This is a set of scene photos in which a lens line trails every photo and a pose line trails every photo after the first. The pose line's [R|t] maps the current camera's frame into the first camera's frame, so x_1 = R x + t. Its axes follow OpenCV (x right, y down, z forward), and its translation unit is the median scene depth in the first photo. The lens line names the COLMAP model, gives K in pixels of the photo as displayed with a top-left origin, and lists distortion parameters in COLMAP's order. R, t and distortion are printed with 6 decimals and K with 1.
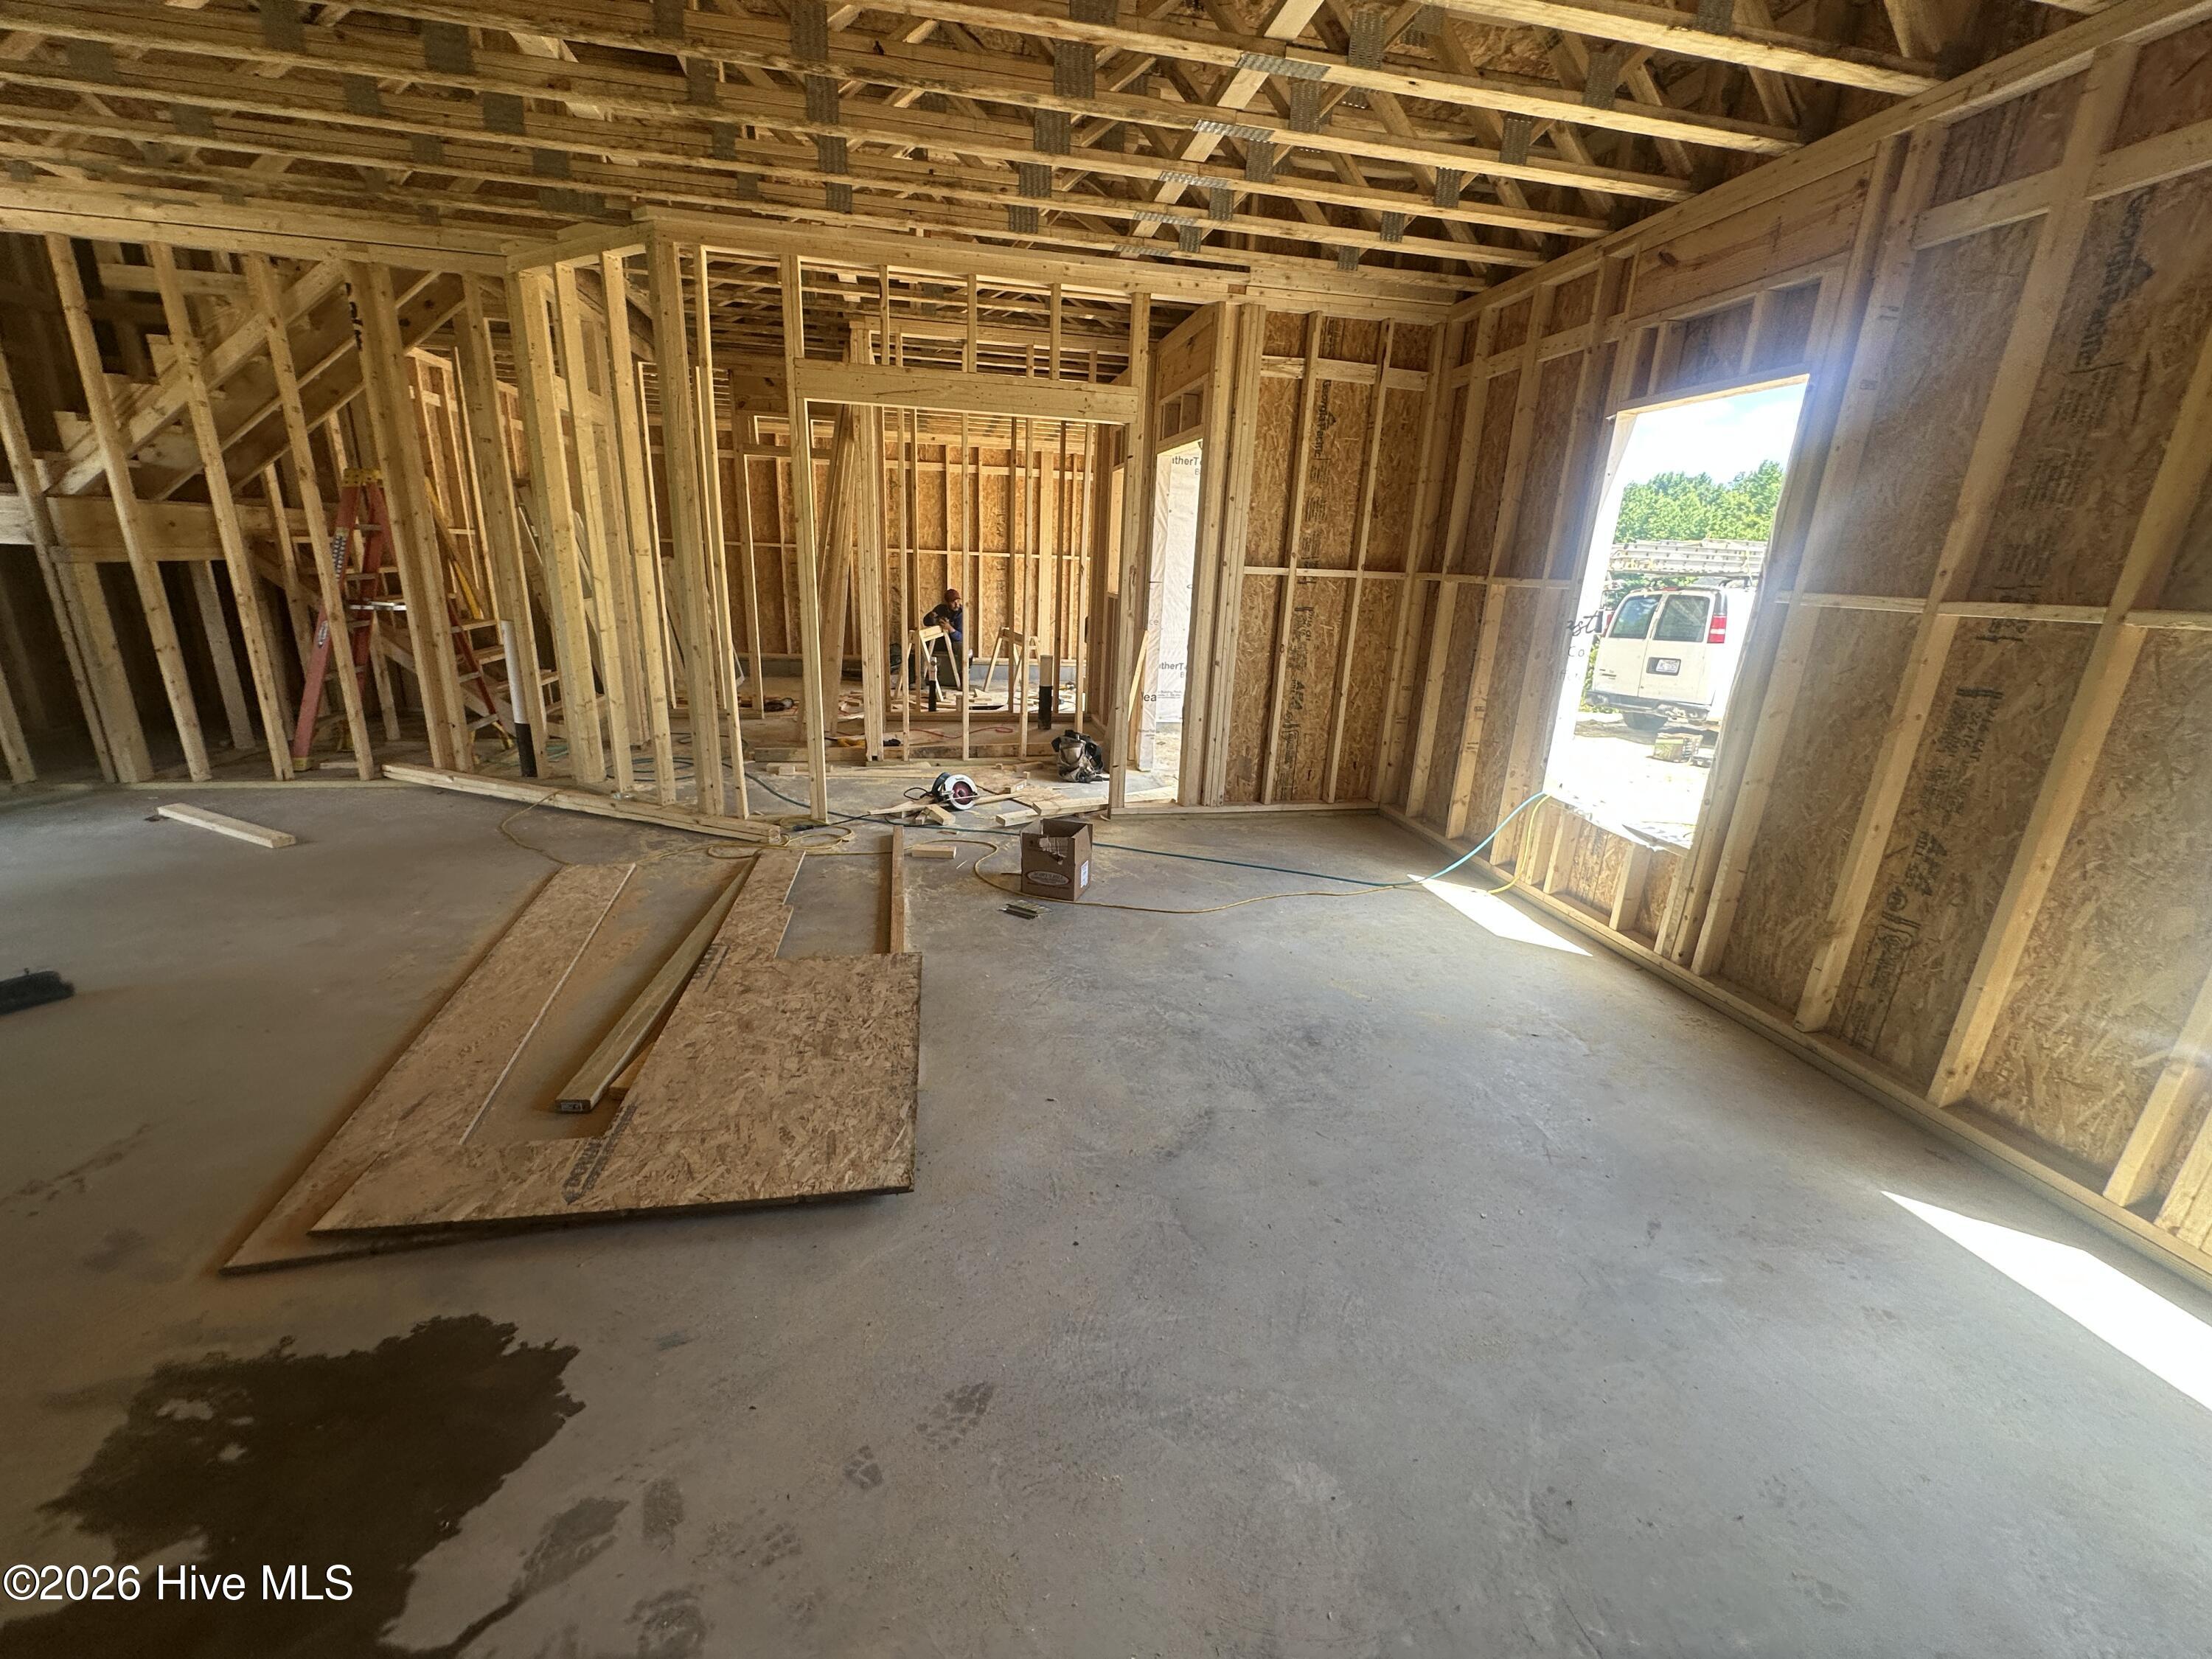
lens RADIAL K [[884.8, 0, 1105.9], [0, 884.8, 831.2], [0, 0, 1]] dist [-0.000358, -0.000160]
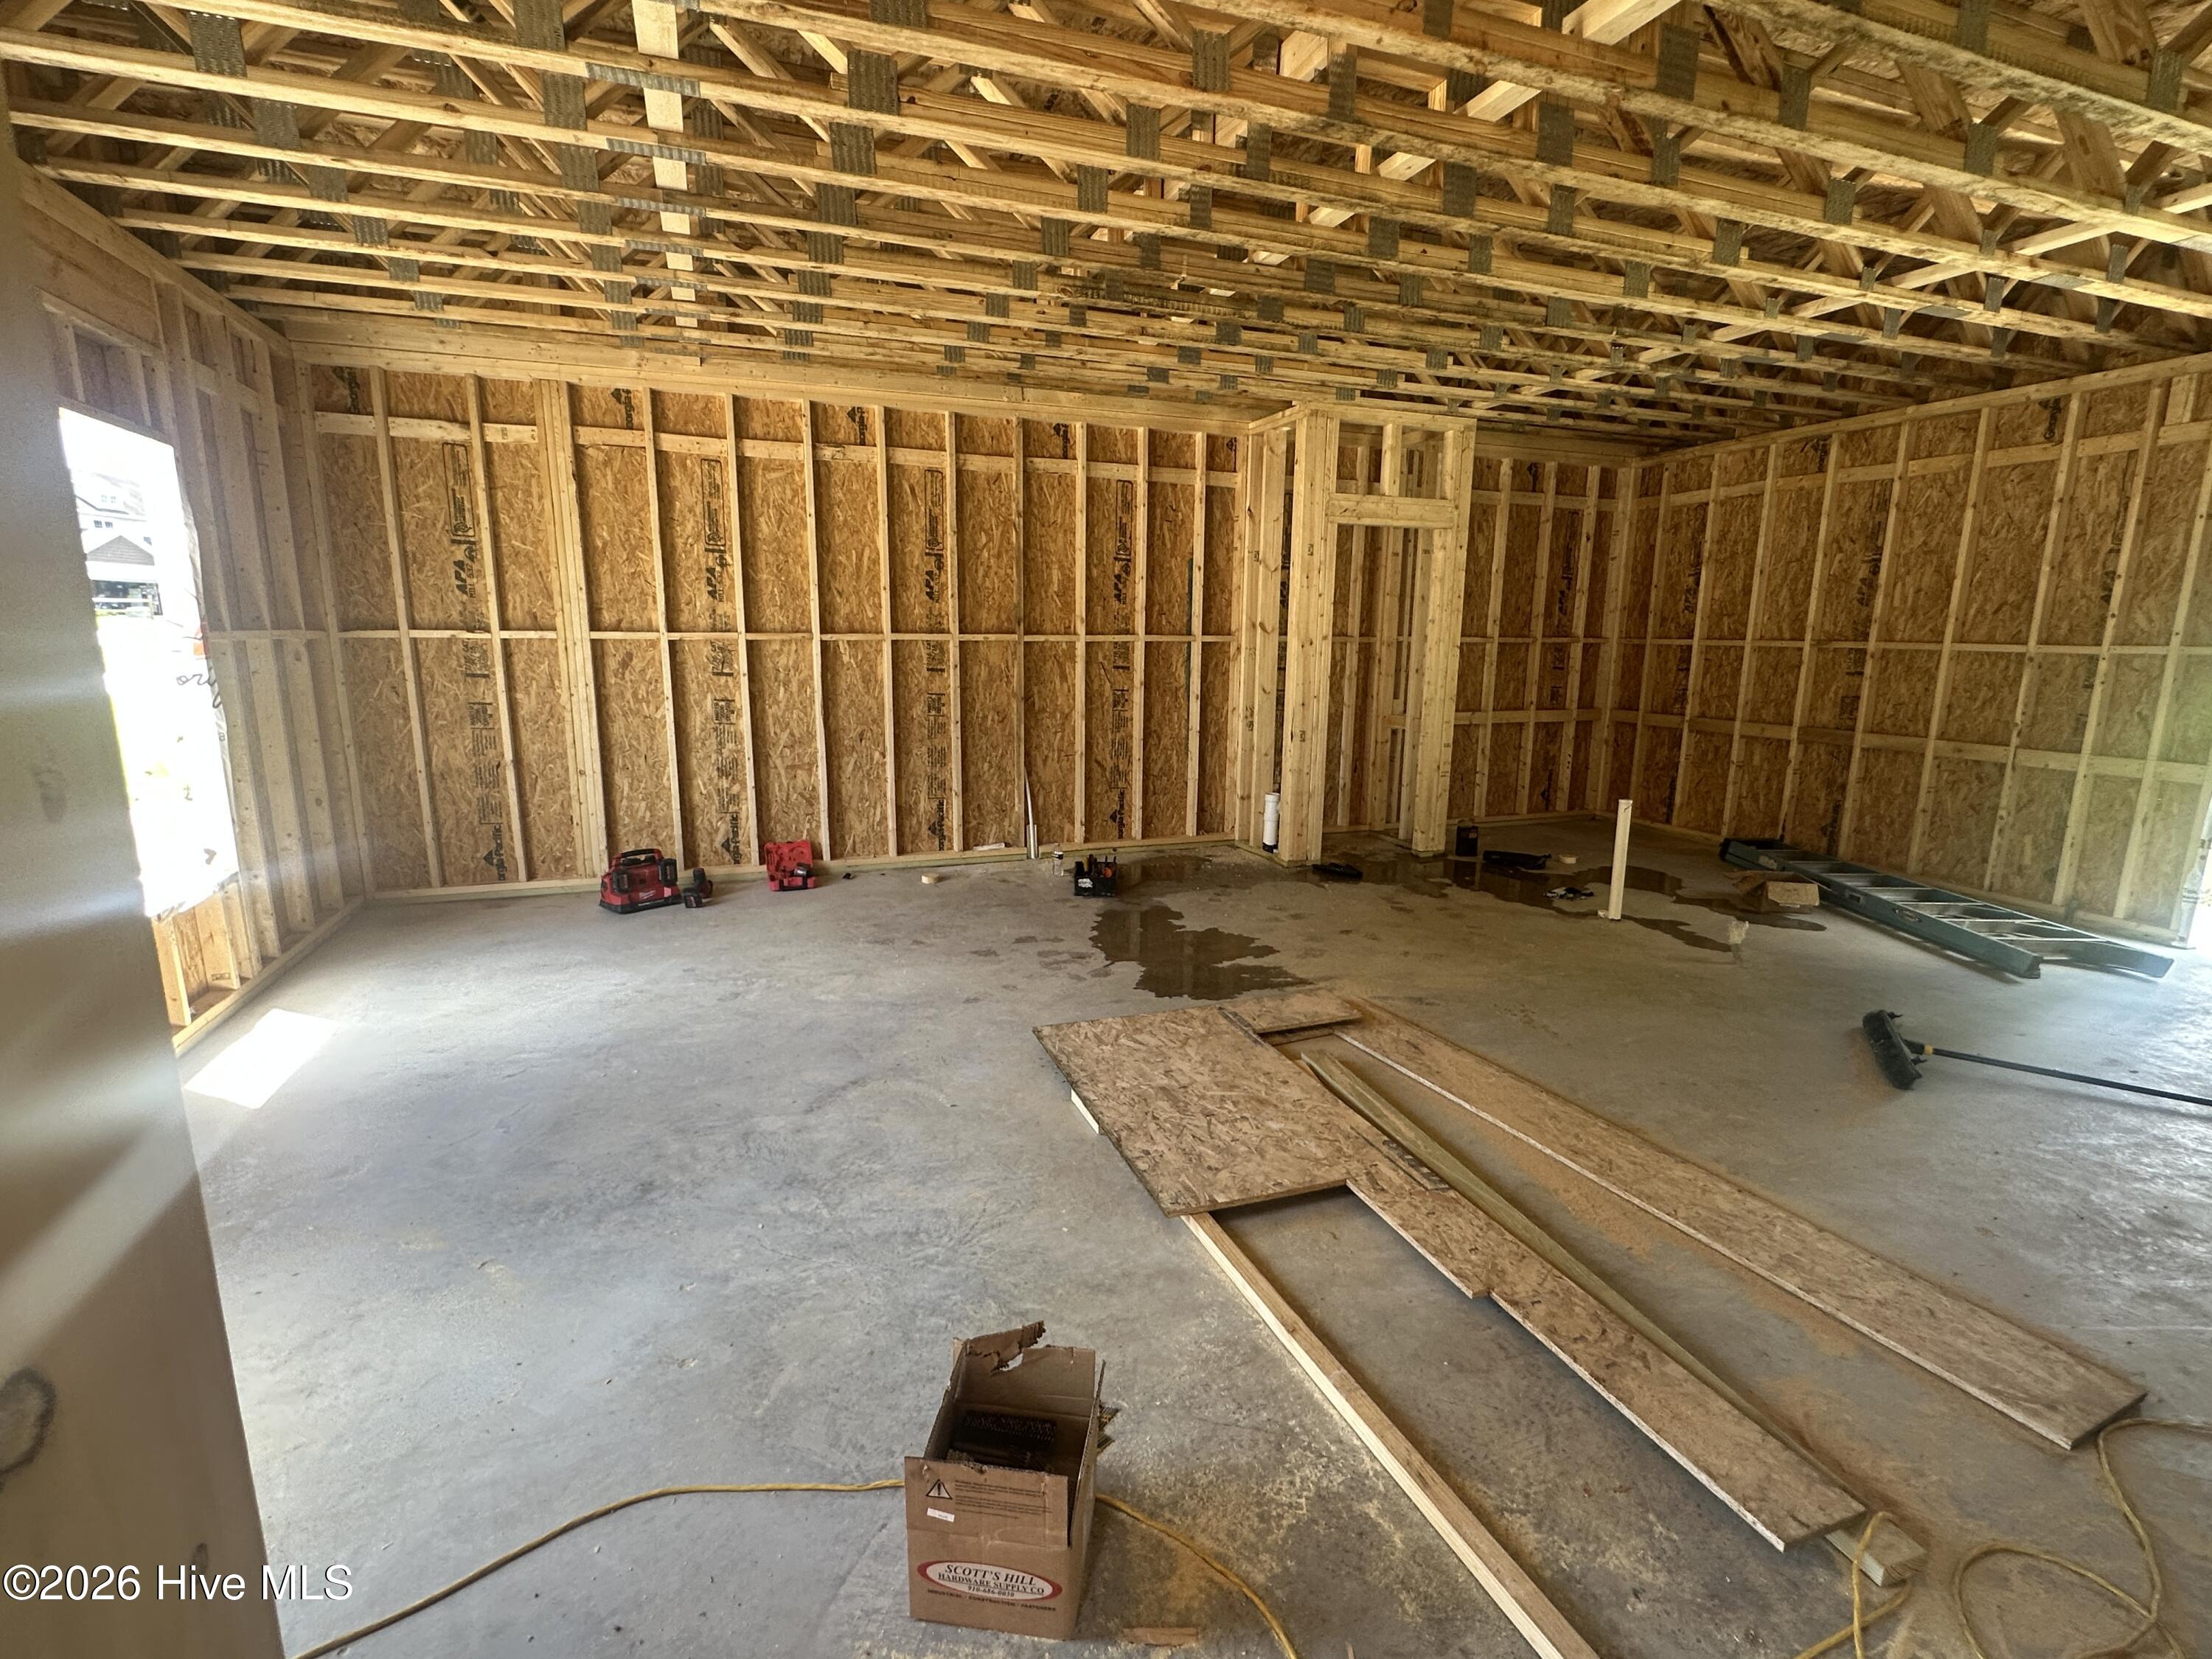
lens RADIAL K [[1029.5, 0, 1108.1], [0, 1029.5, 831.9], [0, 0, 1]] dist [0.001885, 0.000085]
pose [[-0.986529, -0.020203, -0.162336, -0.035165], [-0.094307, 0.881087, 0.463457, -0.590730], [0.133669, 0.472523, -0.871123, 1.878857]]
